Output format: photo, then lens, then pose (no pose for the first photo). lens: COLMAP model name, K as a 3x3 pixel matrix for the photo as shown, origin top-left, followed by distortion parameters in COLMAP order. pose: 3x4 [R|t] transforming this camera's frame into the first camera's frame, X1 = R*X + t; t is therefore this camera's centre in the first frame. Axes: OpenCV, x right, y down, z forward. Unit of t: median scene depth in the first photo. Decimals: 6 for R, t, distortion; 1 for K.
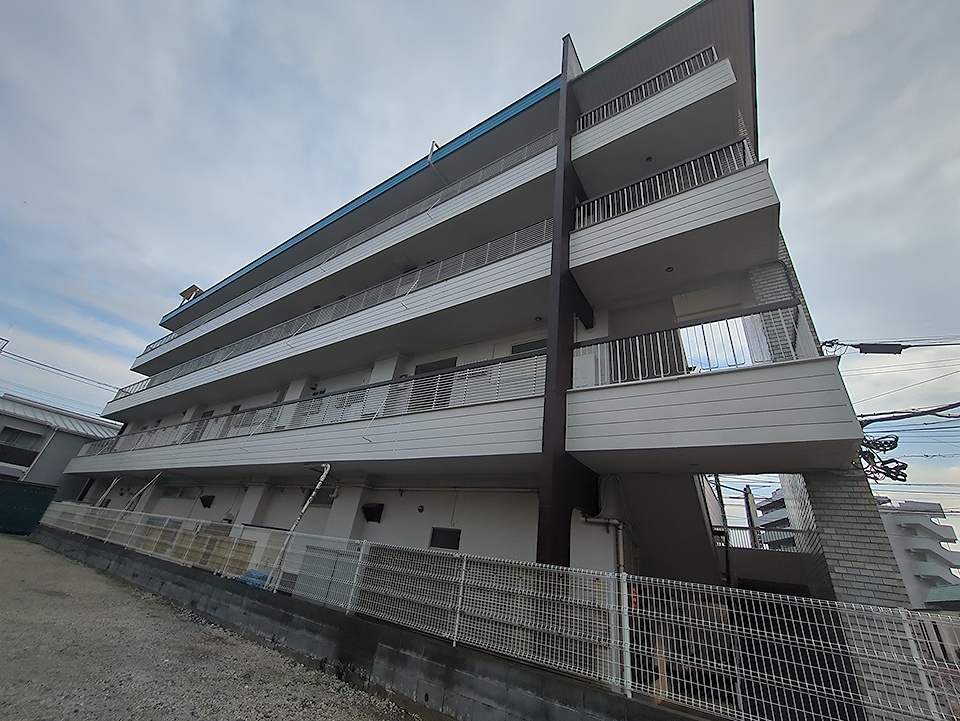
lens RADIAL K [[378.6, 0, 480.1], [0, 378.6, 358.6], [0, 0, 1]] dist [-0.002402, 0.001005]
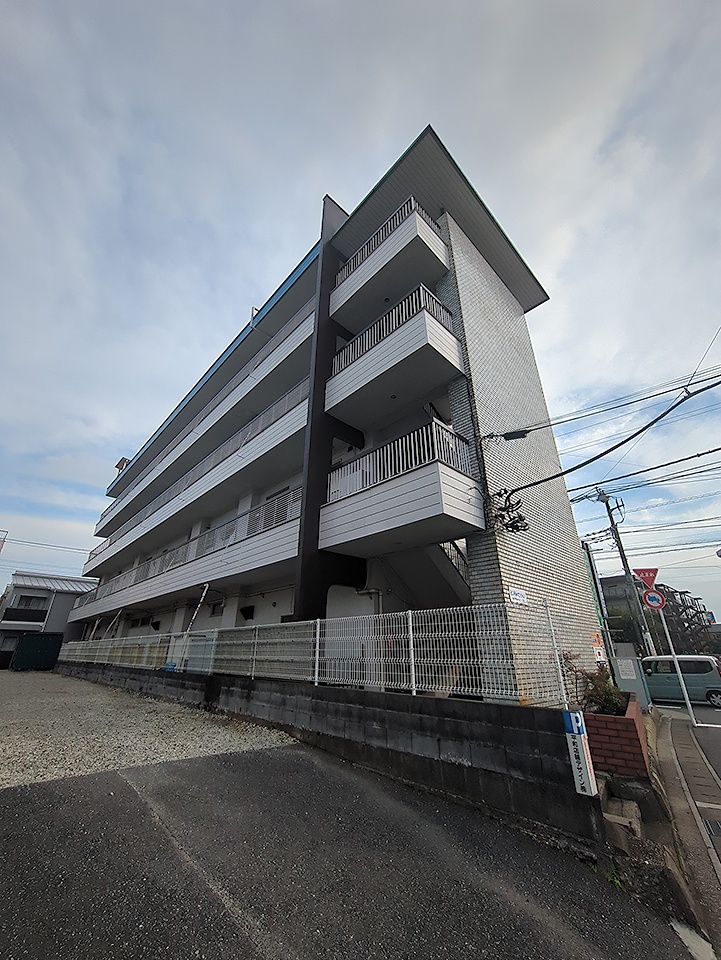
lens RADIAL K [[378.6, 0, 360.1], [0, 378.6, 483.7], [0, 0, 1]] dist [-0.002402, 0.001005]
pose [[0.966831, -0.201874, -0.156474, 0.412231], [0.211056, 0.976470, 0.044297, -0.020285], [0.143850, -0.075852, 0.986688, -0.246402]]
